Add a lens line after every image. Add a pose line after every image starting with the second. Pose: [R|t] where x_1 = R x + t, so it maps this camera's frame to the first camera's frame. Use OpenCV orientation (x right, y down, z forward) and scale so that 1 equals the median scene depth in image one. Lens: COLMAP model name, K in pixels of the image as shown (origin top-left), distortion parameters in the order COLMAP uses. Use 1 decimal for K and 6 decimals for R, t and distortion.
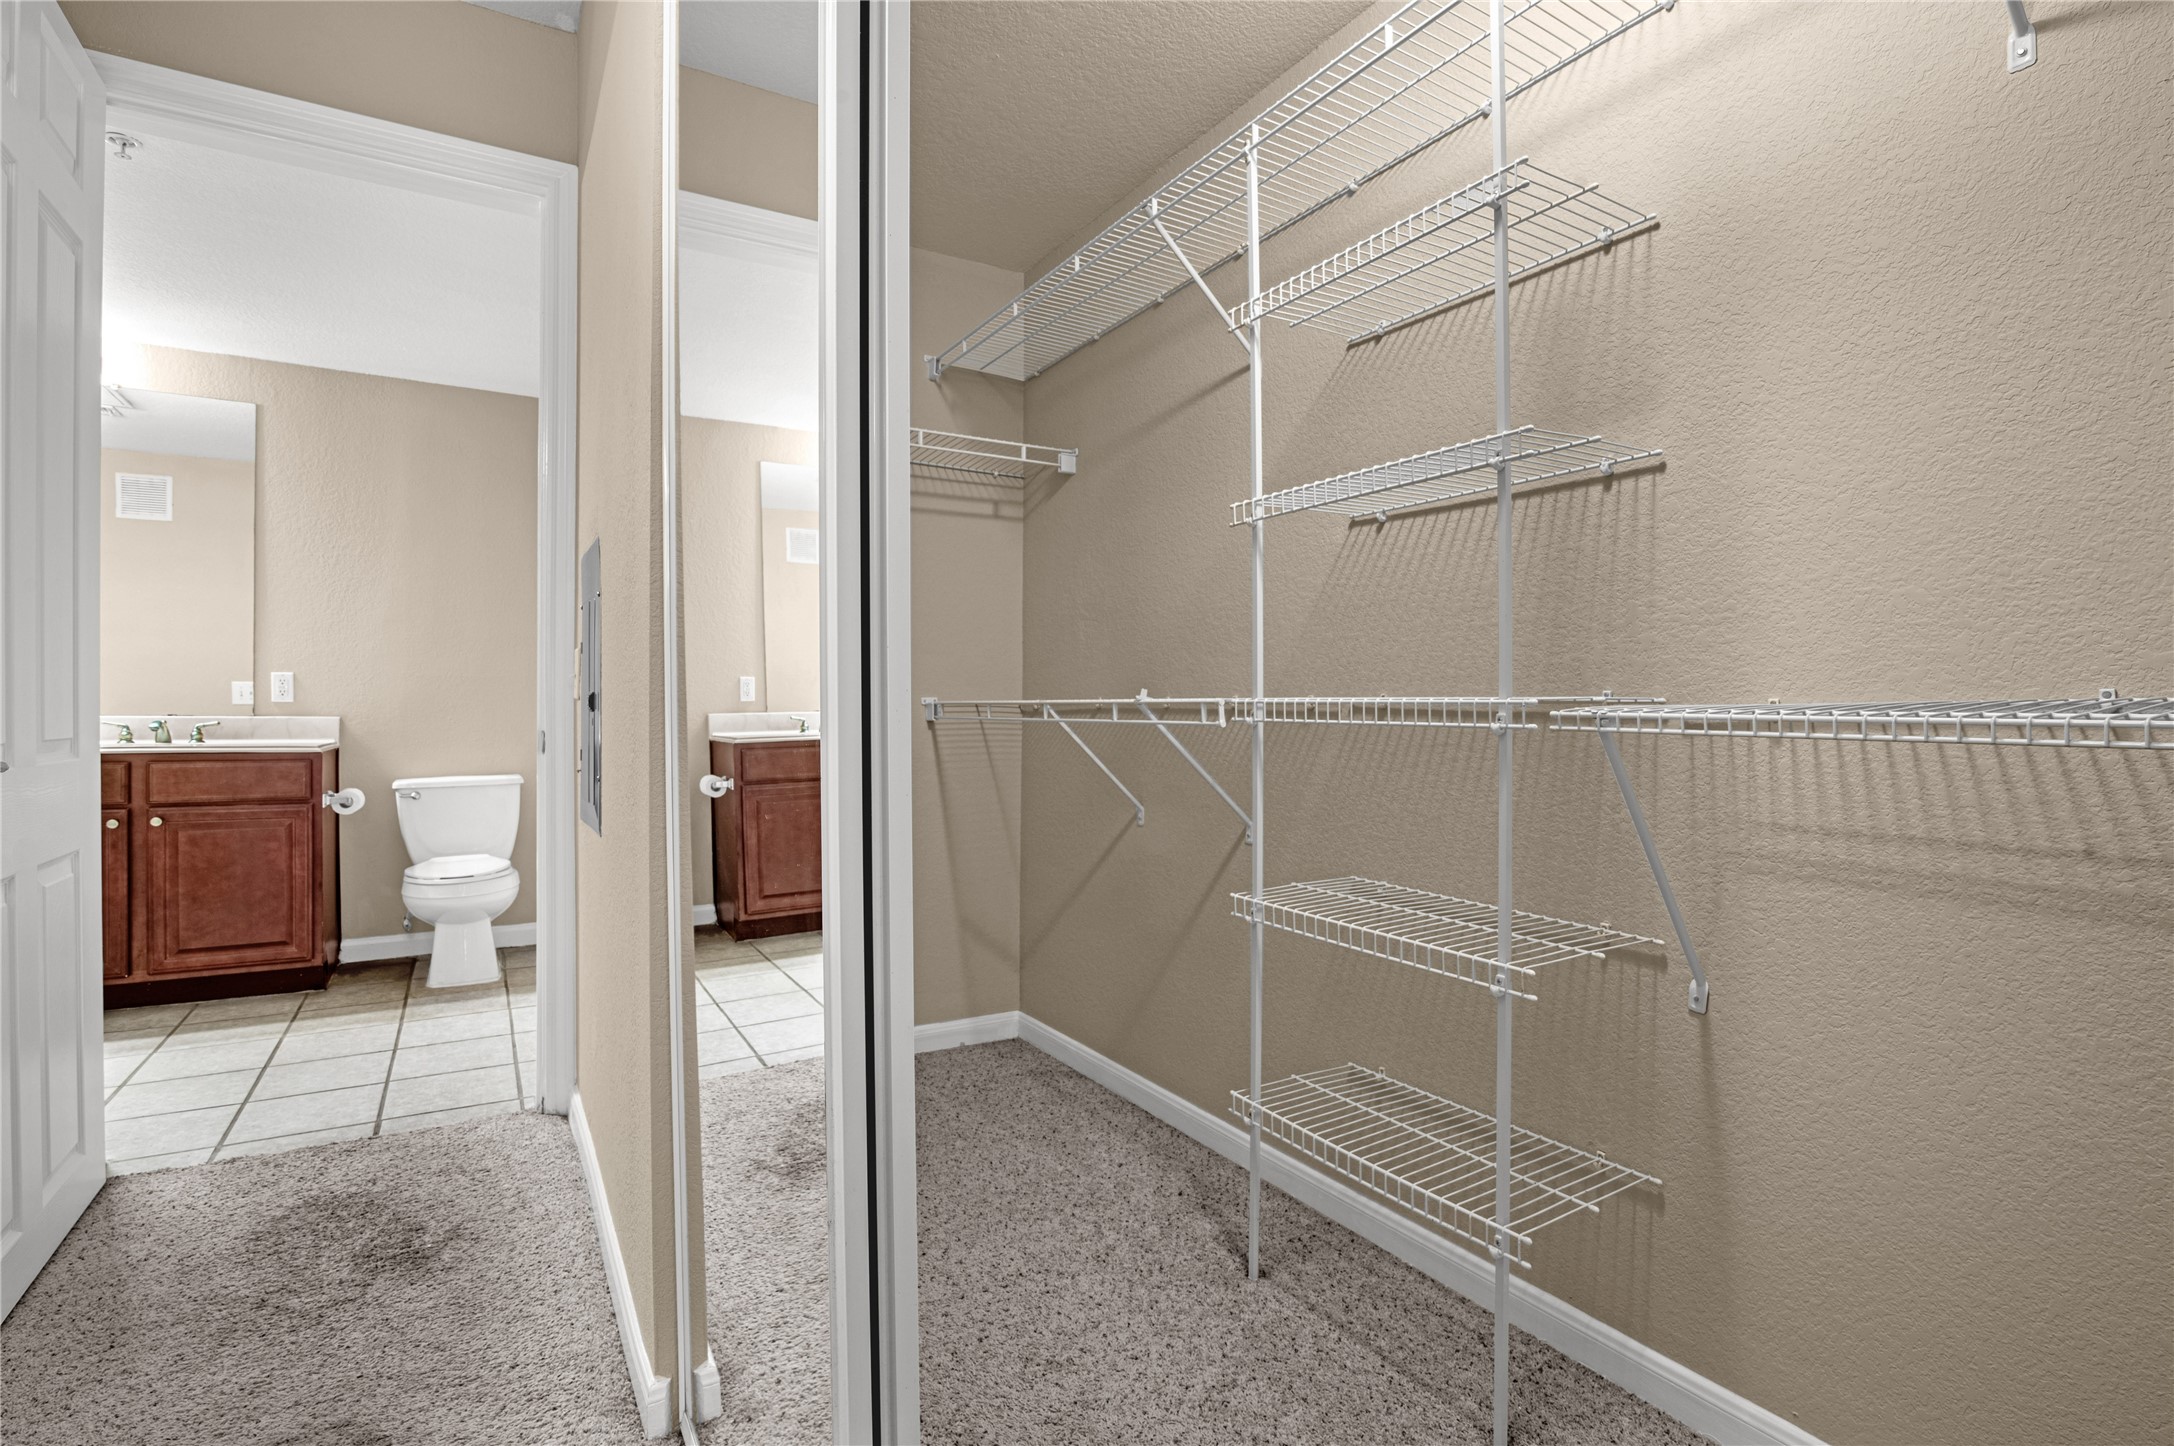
lens RADIAL K [[1012.0, 0, 1087.0], [0, 1012.0, 723.0], [0, 0, 1]] dist [-0.033022, -0.000298]
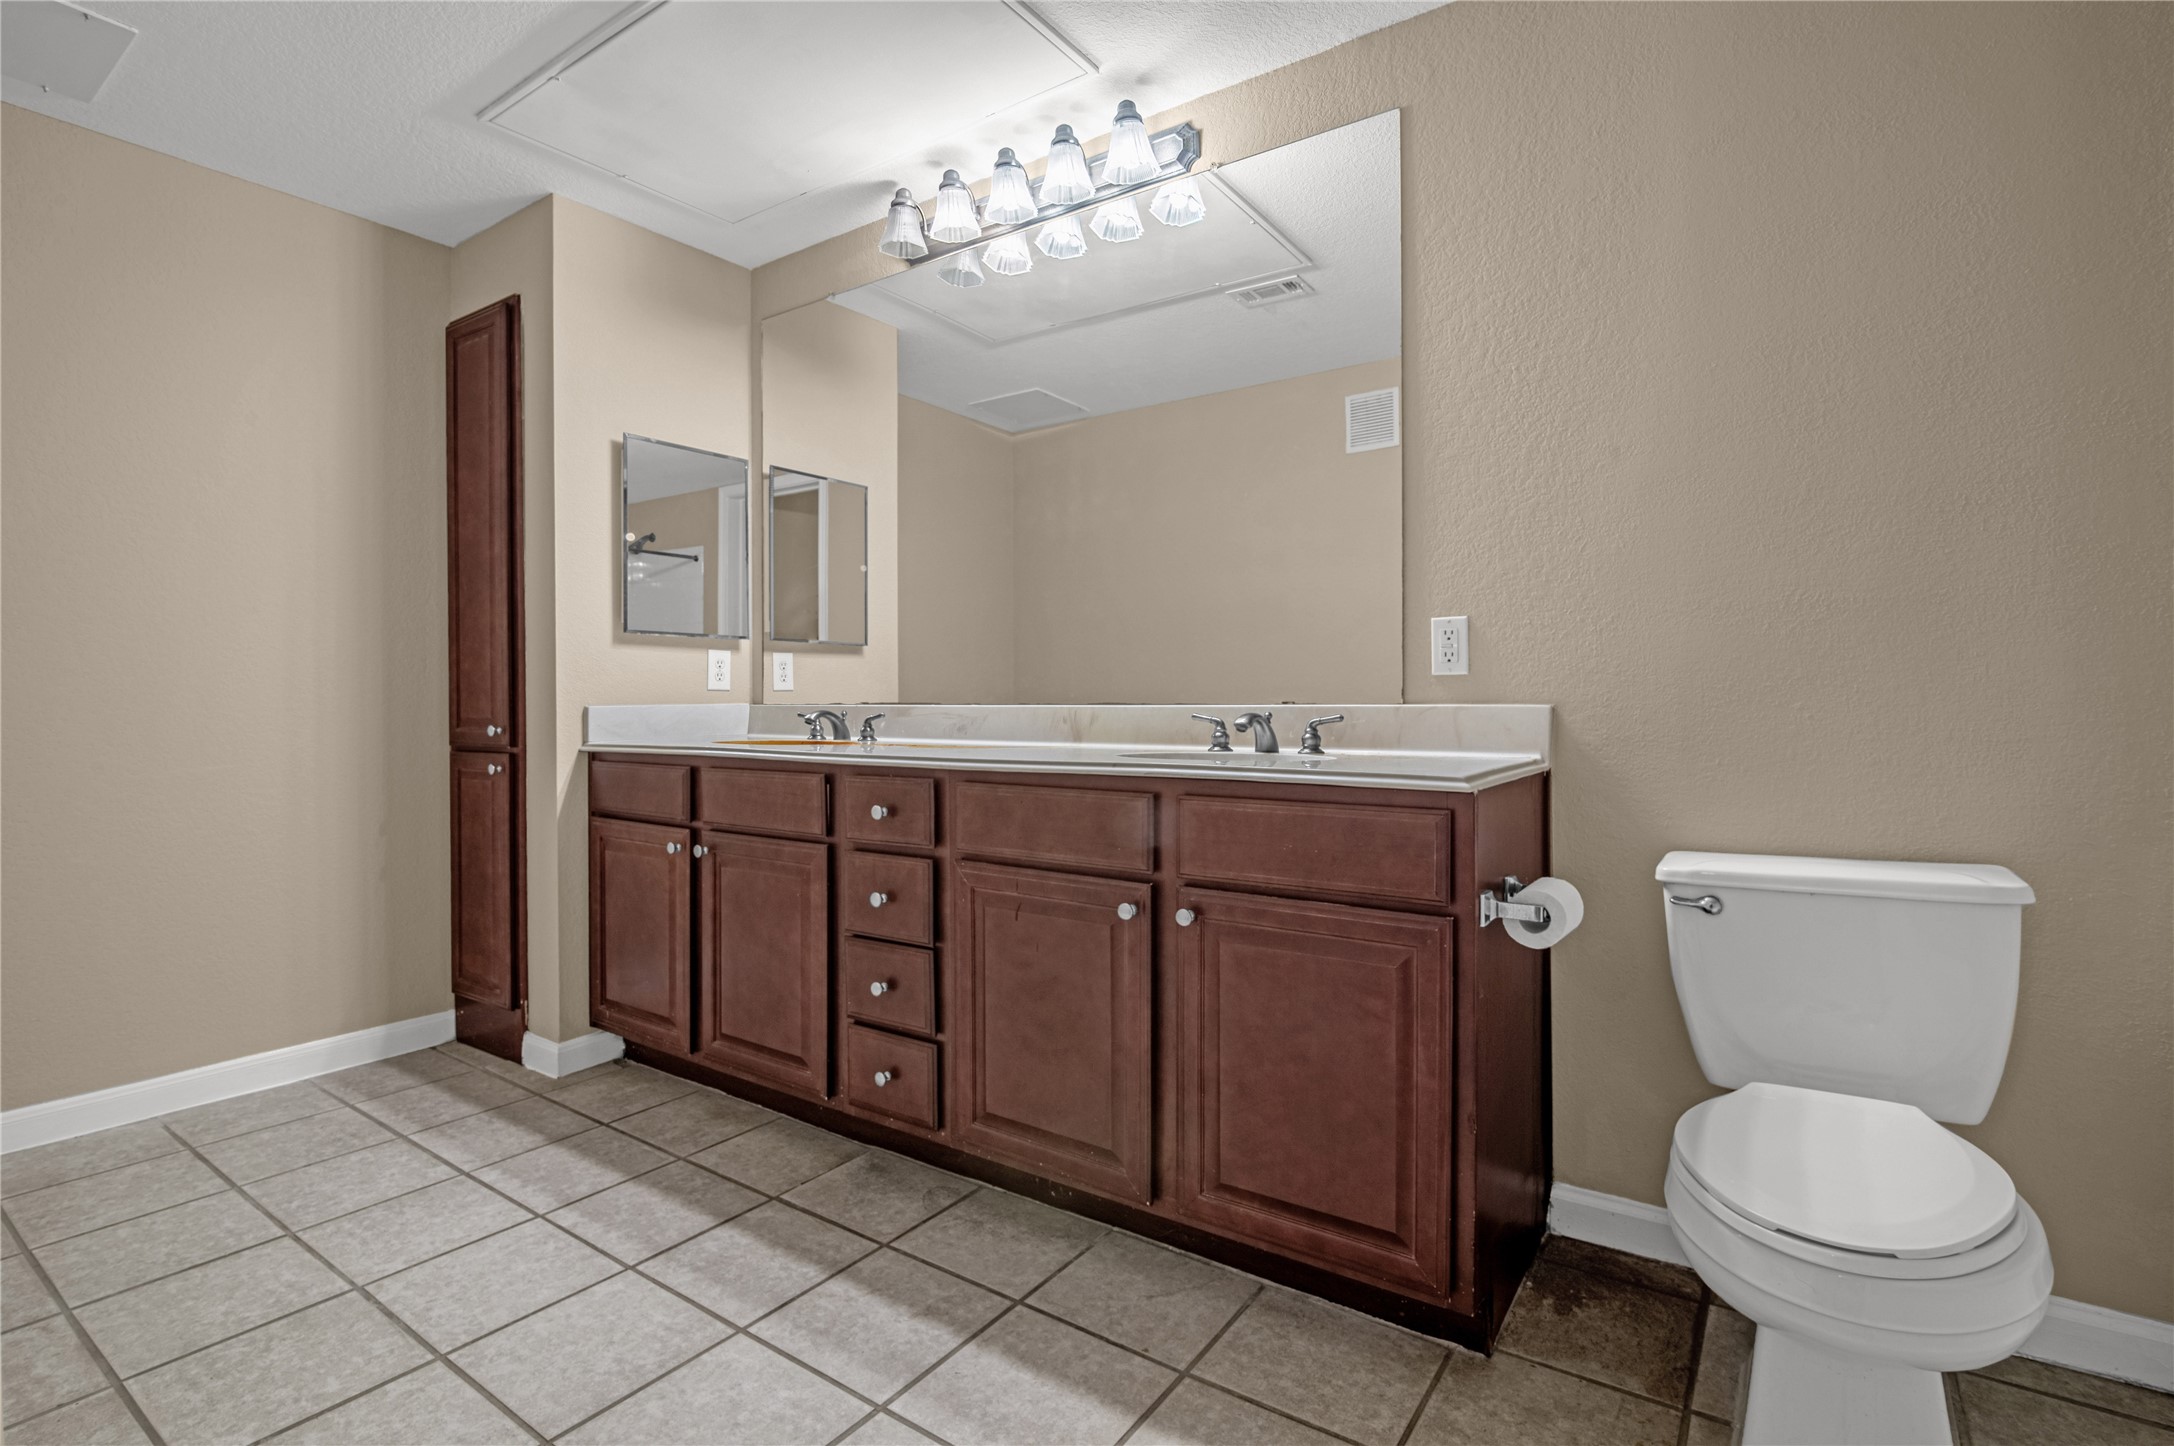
lens RADIAL K [[1016.1, 0, 1099.3], [0, 1016.1, 706.3], [0, 0, 1]] dist [-0.010875, -0.000282]
pose [[0.396014, -0.003179, -0.918239, -0.446857], [0.002137, 0.999994, -0.002540, -0.005065], [0.918242, -0.000956, 0.396019, 0.688936]]
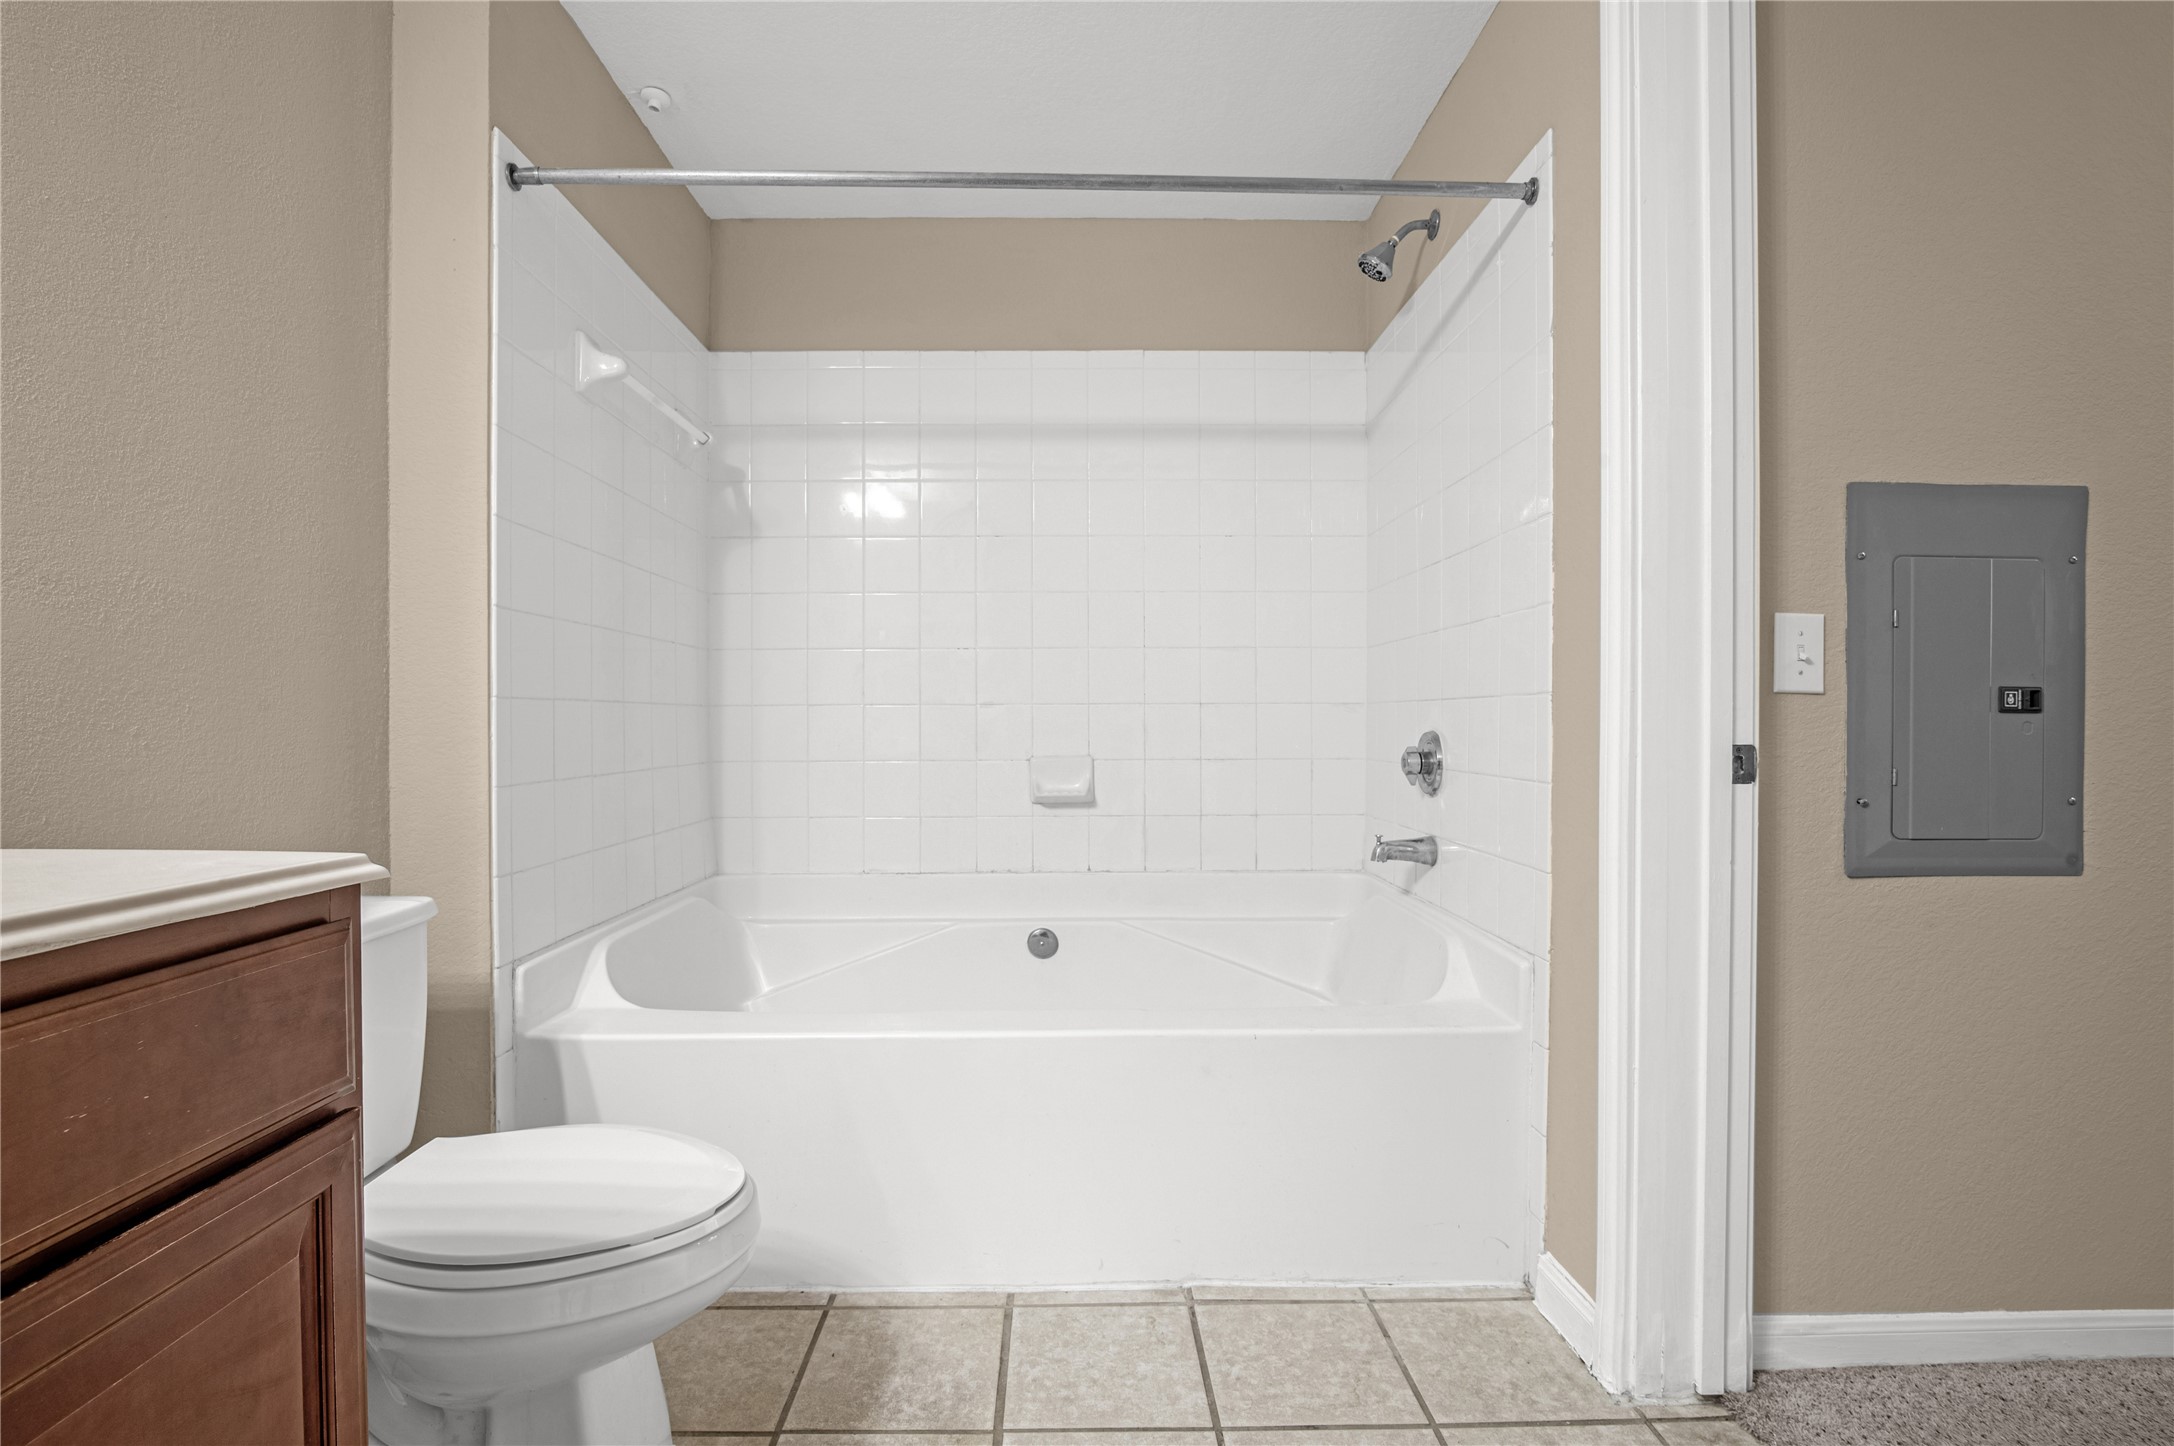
lens RADIAL K [[1044.9, 0, 1087.0], [0, 1044.9, 723.0], [0, 0, 1]] dist [-0.028531, -0.000094]
pose [[0.526713, -0.007013, 0.850014, -0.882600], [0.006183, 0.999971, 0.004419, -0.007994], [-0.850021, 0.002928, 0.526741, 0.718982]]
